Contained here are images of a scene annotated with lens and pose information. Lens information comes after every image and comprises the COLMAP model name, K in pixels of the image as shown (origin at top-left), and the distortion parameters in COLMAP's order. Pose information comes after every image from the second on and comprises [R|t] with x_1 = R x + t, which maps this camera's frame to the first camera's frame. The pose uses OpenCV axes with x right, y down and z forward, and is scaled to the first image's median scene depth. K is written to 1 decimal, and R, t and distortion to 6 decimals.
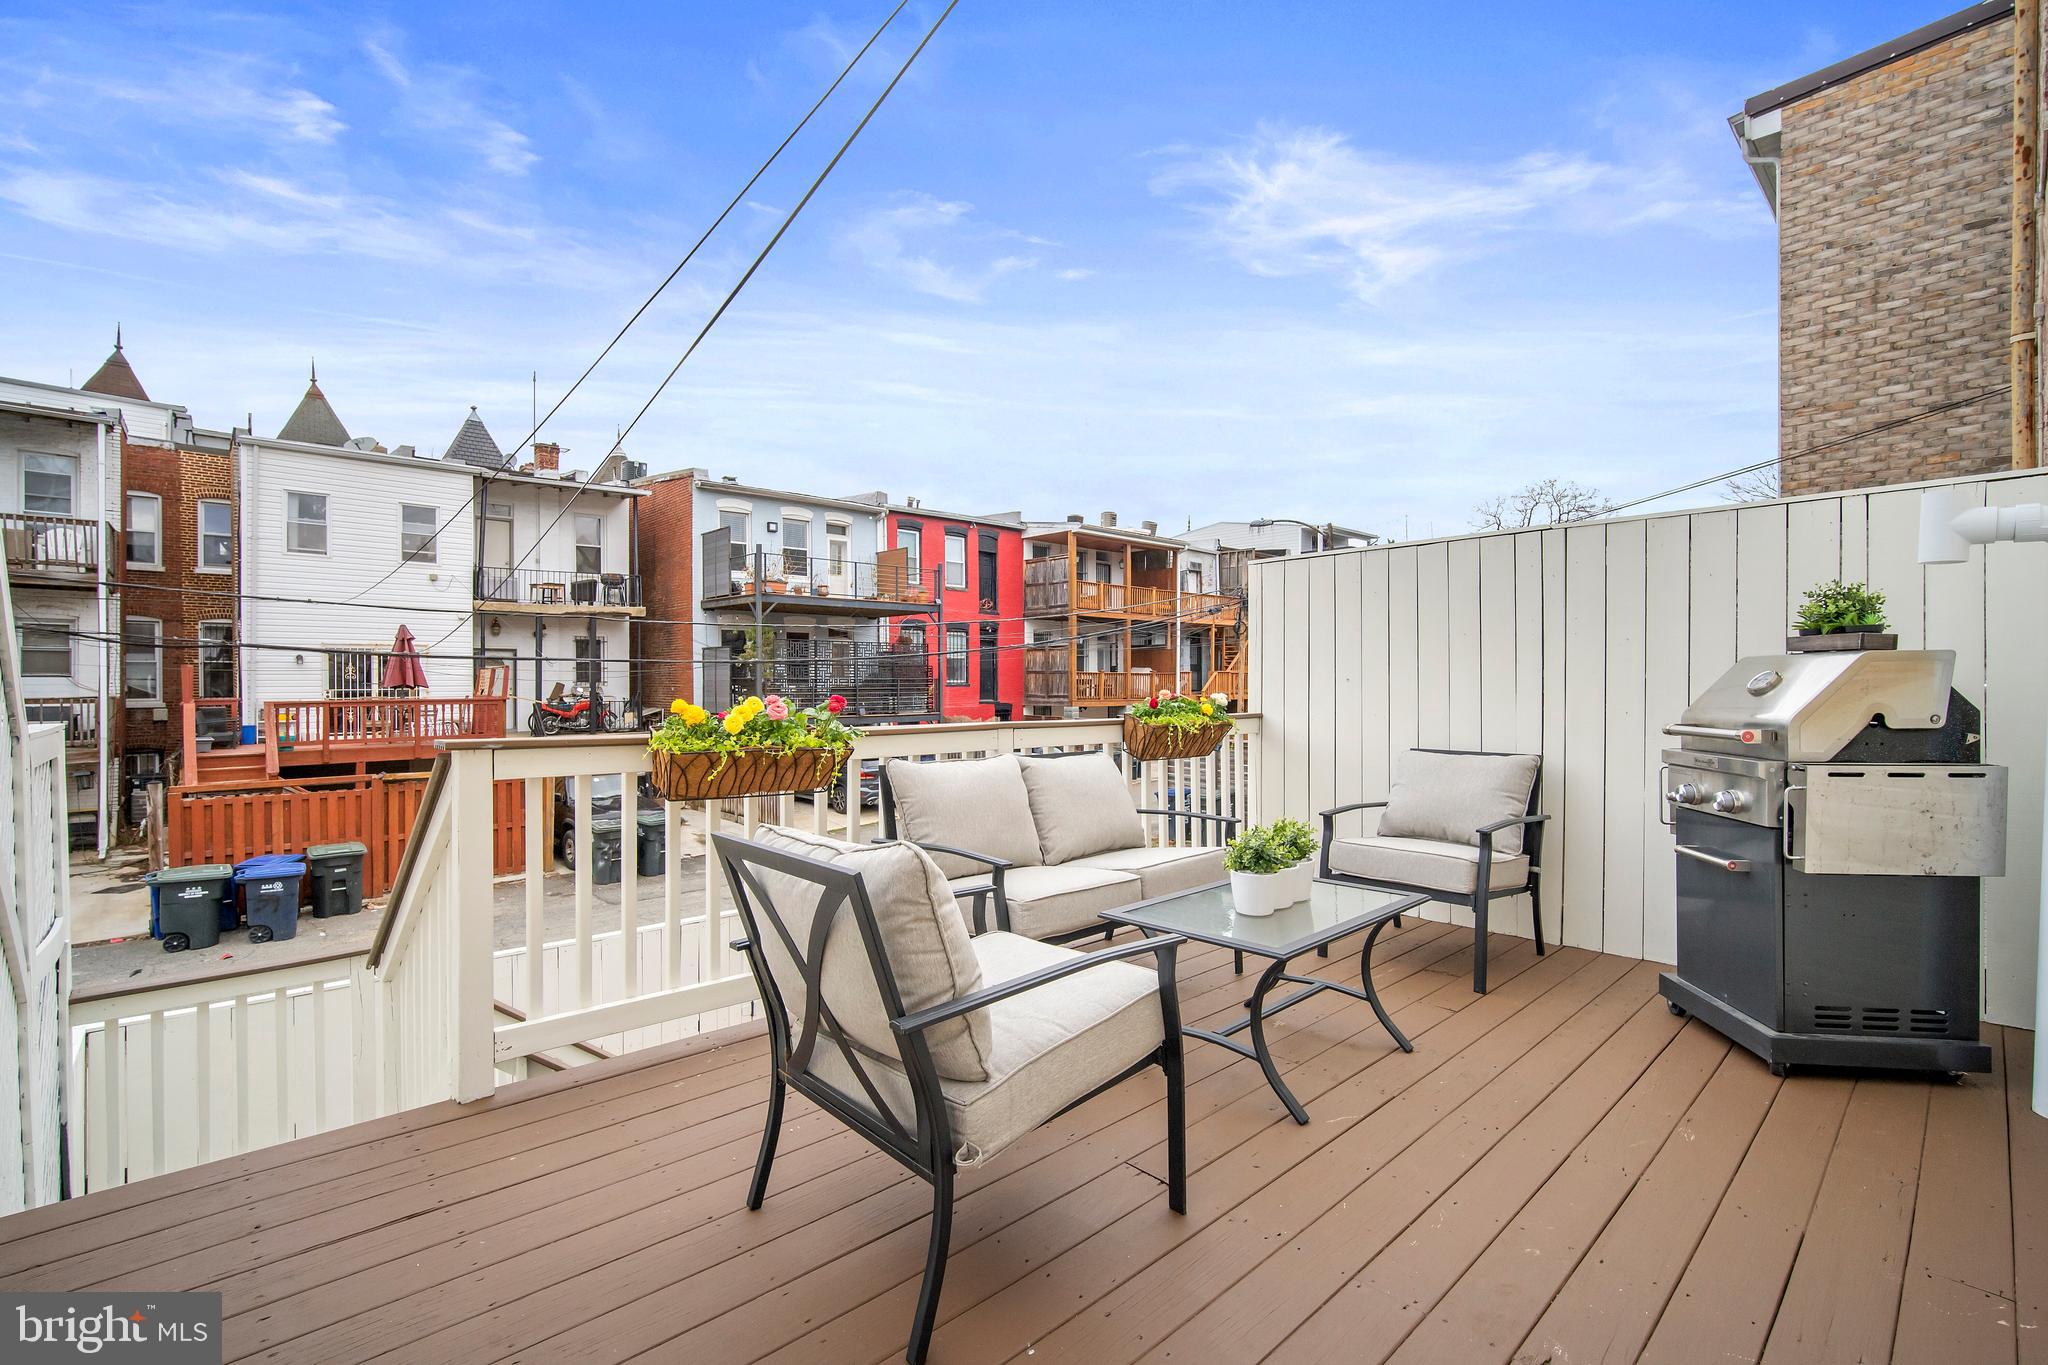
lens RADIAL K [[898.3, 0, 1030.3], [0, 898.3, 688.9], [0, 0, 1]] dist [-0.011157, 0.001054]
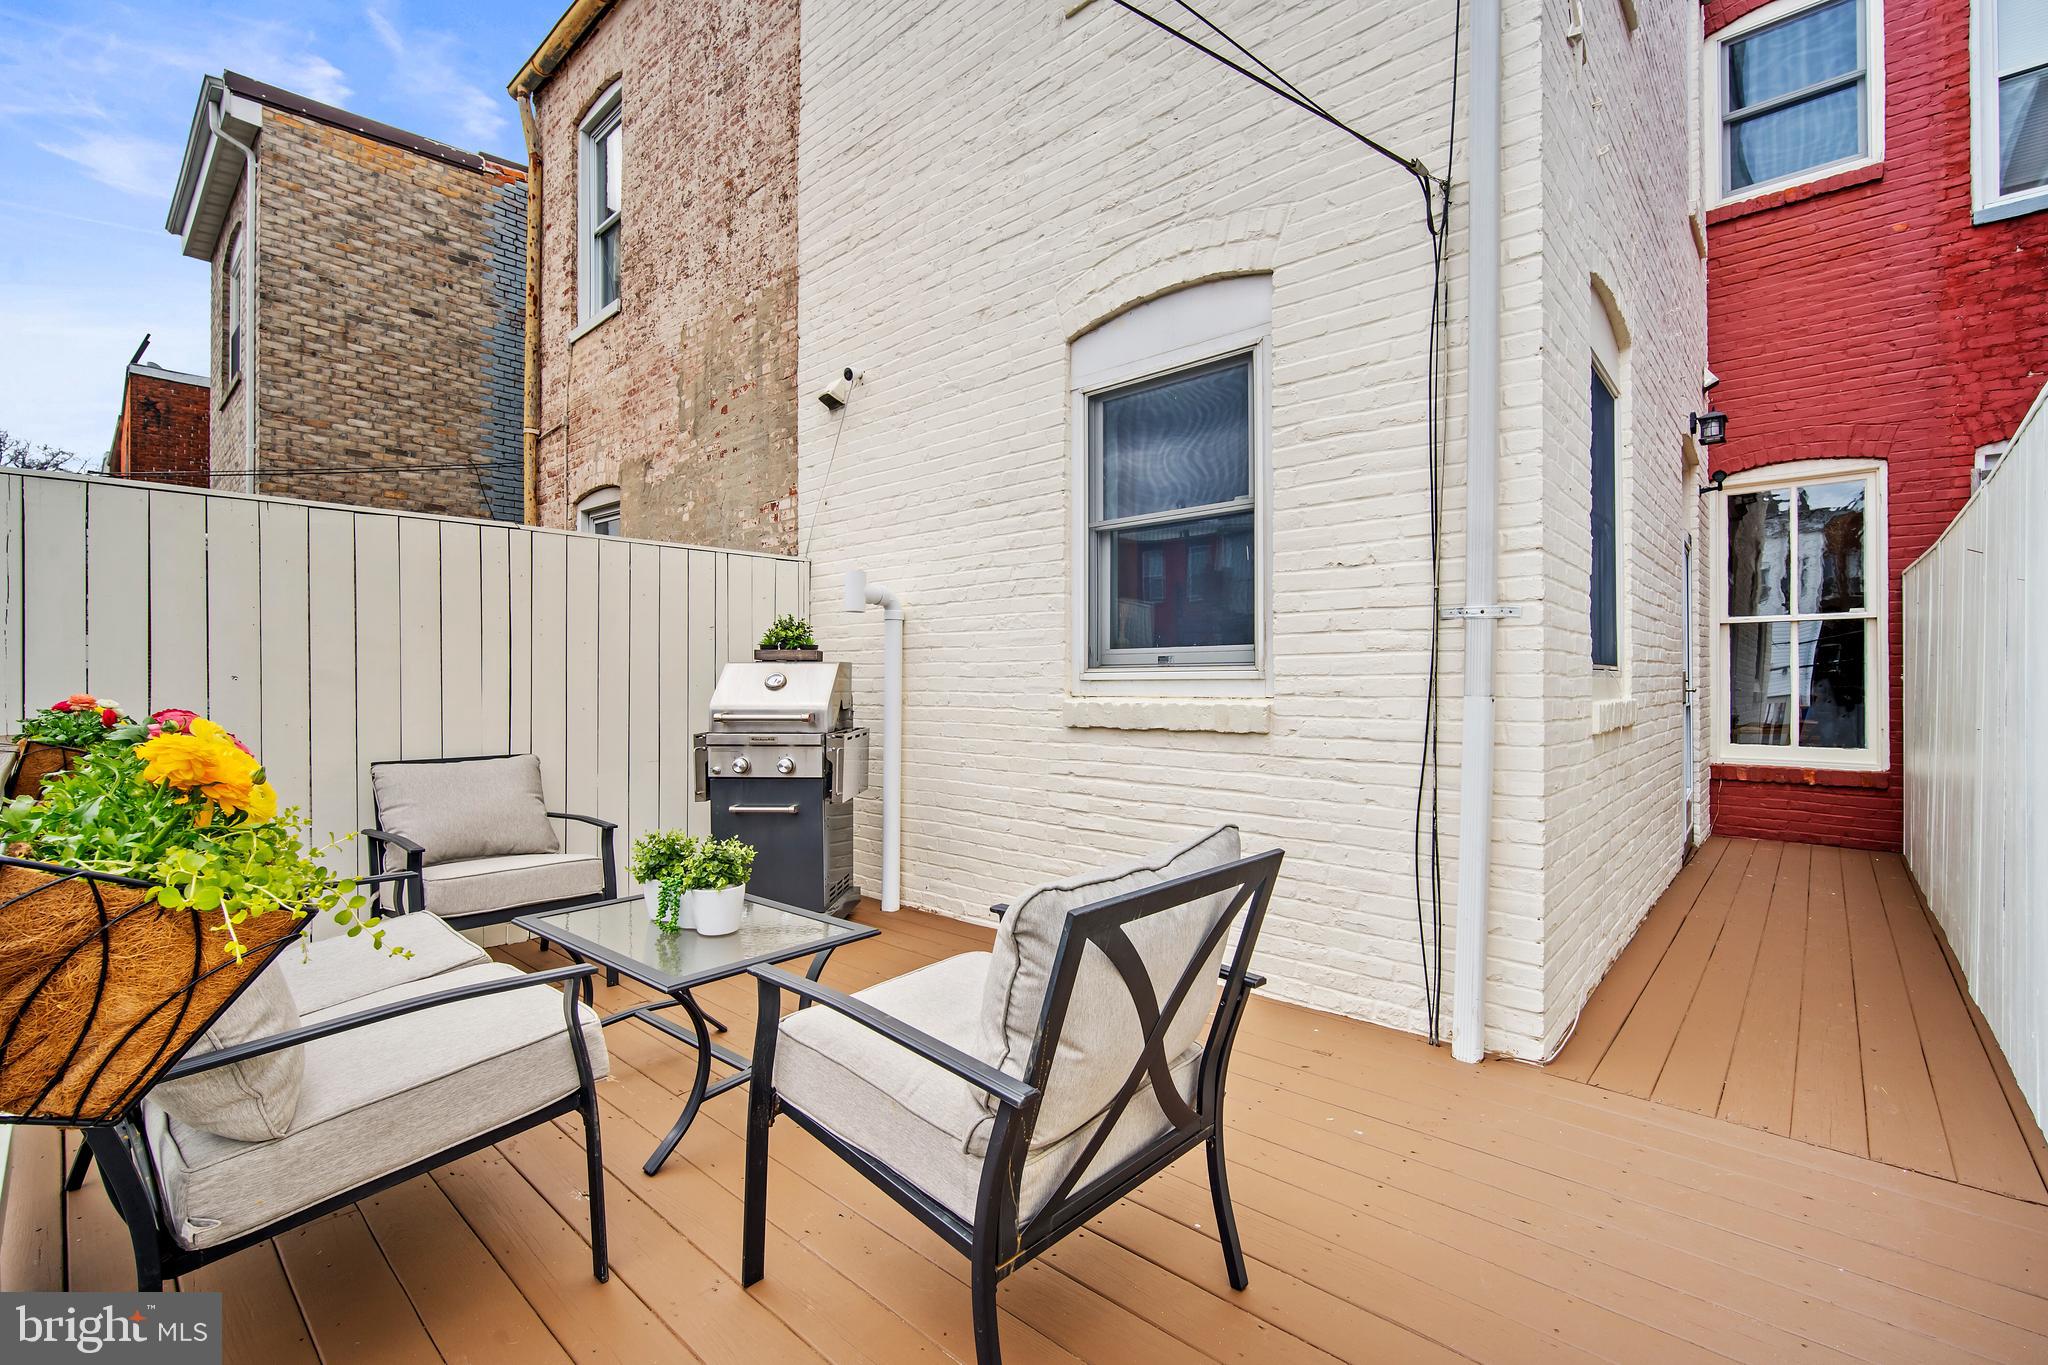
lens RADIAL K [[898.3, 0, 1024.5], [0, 898.3, 682.0], [0, 0, 1]] dist [-0.011157, 0.001054]
pose [[-0.091381, 0.001124, 0.995815, -0.237137], [0.007757, 0.999970, -0.000417, -0.001000], [-0.995786, 0.007687, -0.091387, 0.263231]]
